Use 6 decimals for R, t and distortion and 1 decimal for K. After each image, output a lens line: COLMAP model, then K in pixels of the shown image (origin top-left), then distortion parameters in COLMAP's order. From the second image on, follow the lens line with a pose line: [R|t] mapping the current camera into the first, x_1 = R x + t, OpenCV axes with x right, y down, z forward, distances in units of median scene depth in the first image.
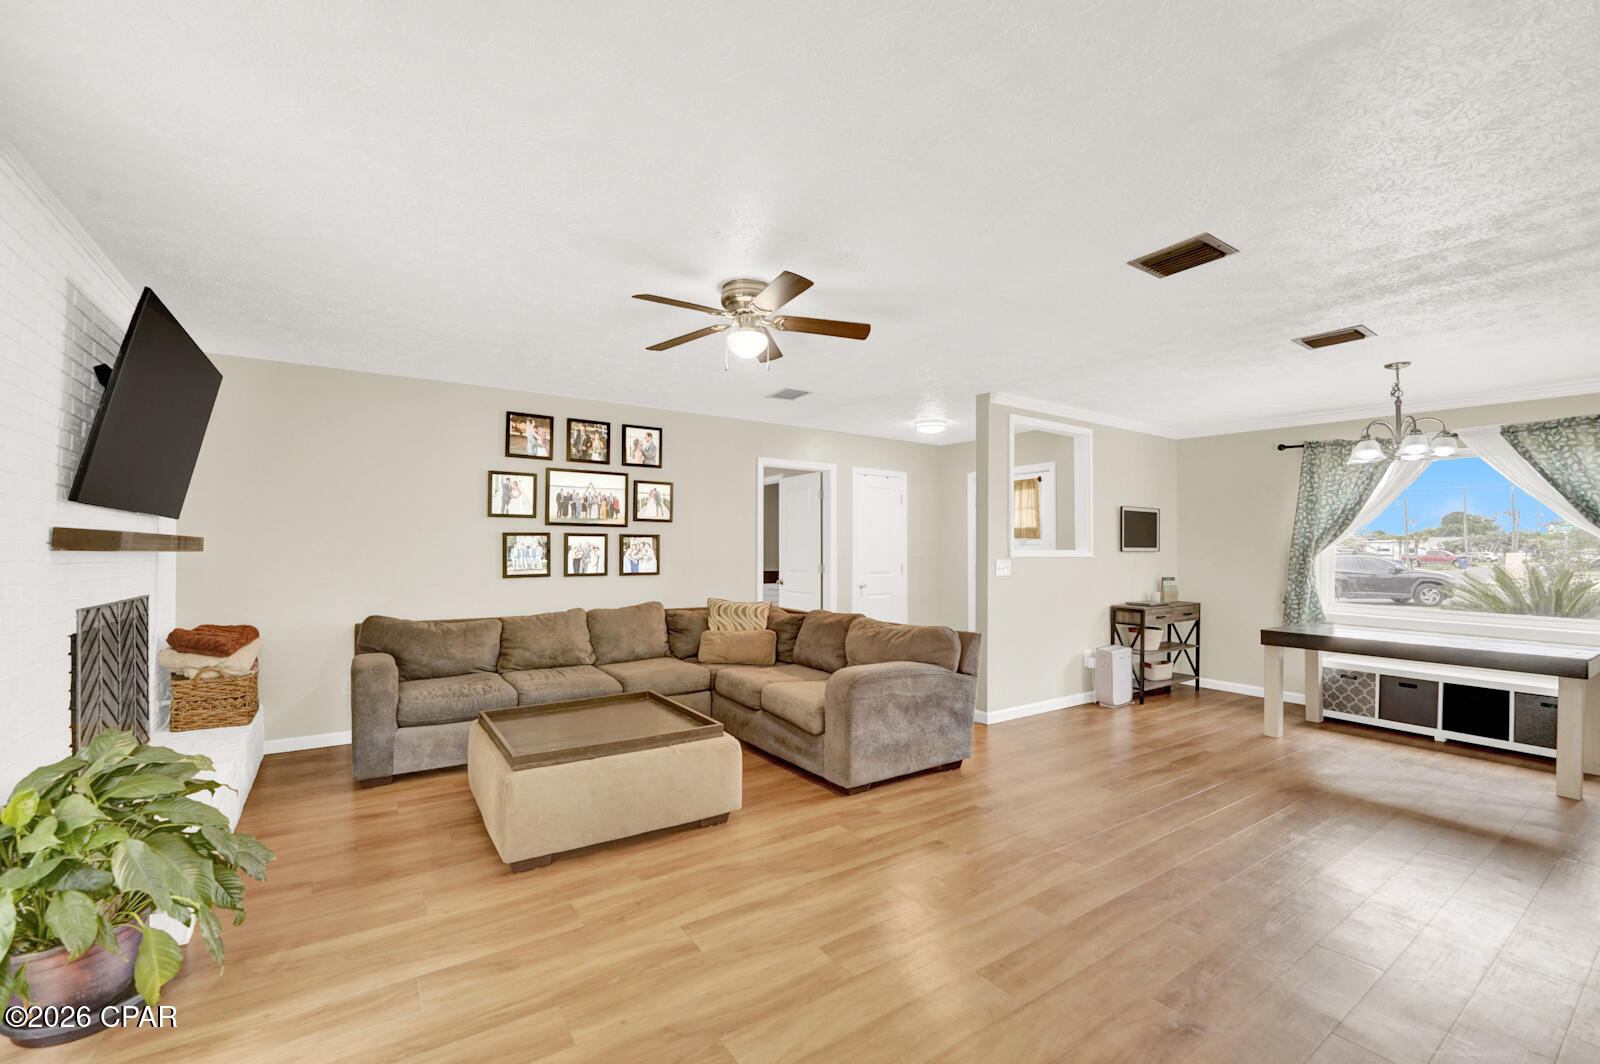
lens RADIAL K [[661.8, 0, 789.4], [0, 661.8, 539.0], [0, 0, 1]] dist [-0.023721, 0.000216]
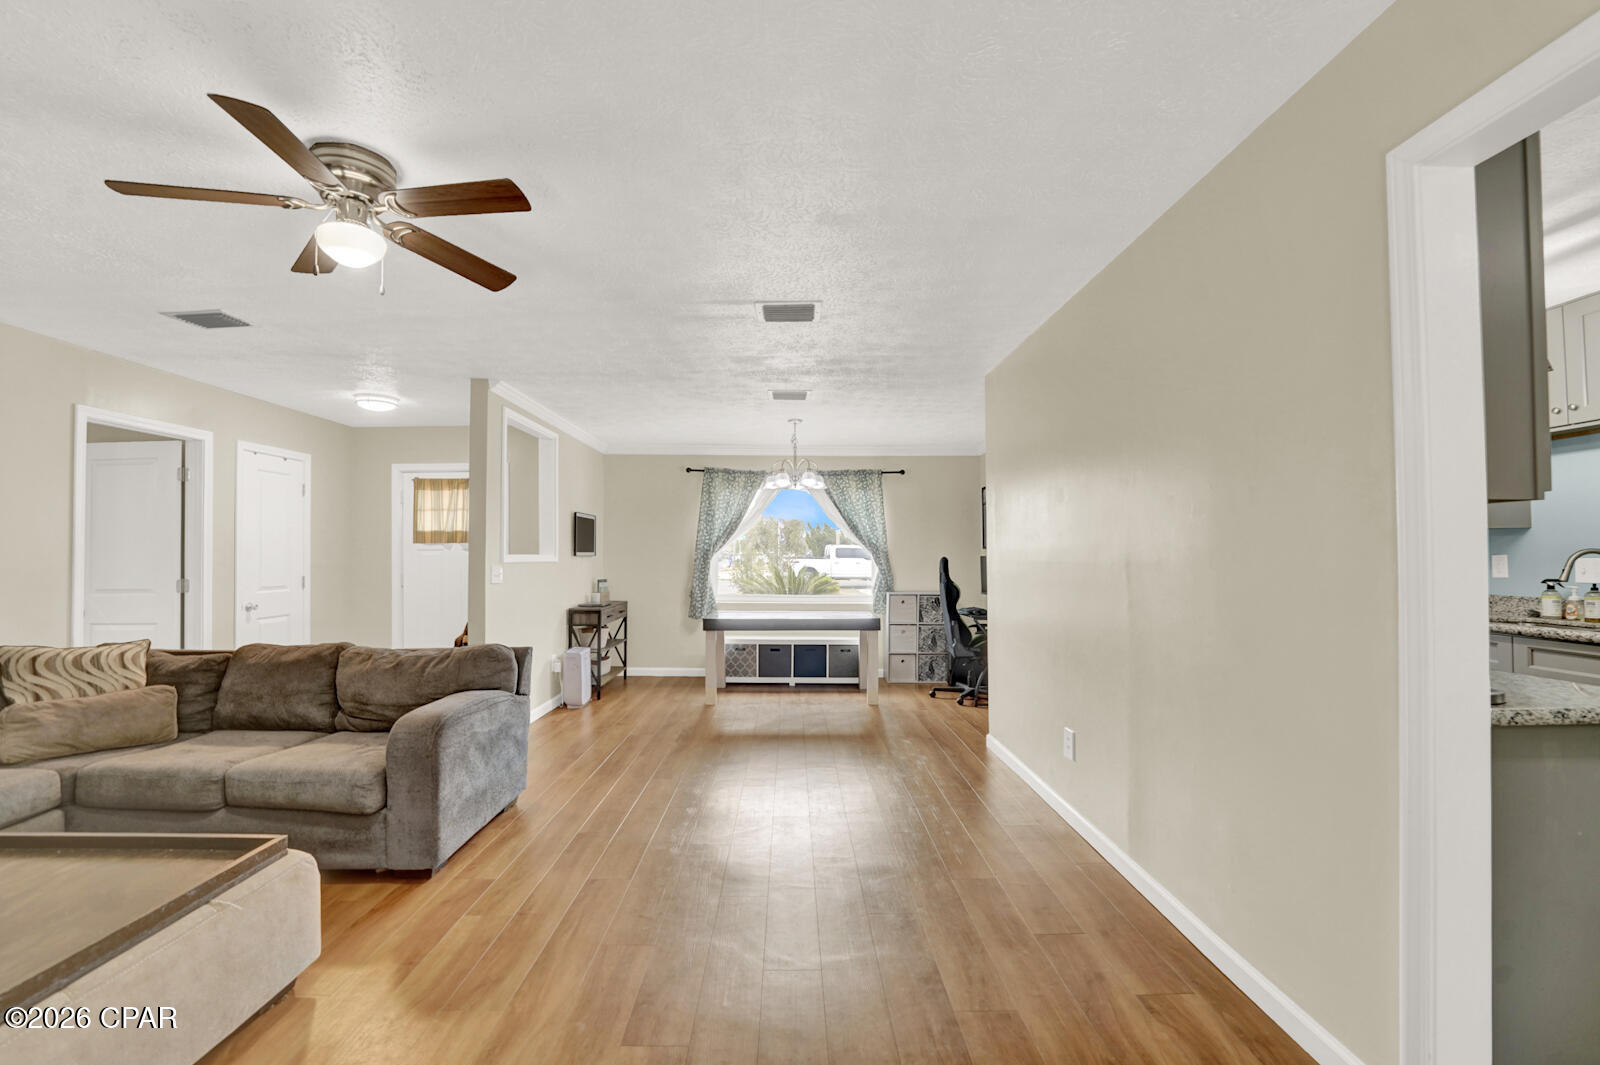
lens RADIAL K [[673.8, 0, 790.4], [0, 673.8, 540.7], [0, 0, 1]] dist [-0.027073, 0.000968]
pose [[0.552189, 0.009667, 0.833663, -0.220705], [-0.005232, 0.999953, -0.008130, 0.002456], [-0.833703, 0.000128, 0.552214, 0.157332]]
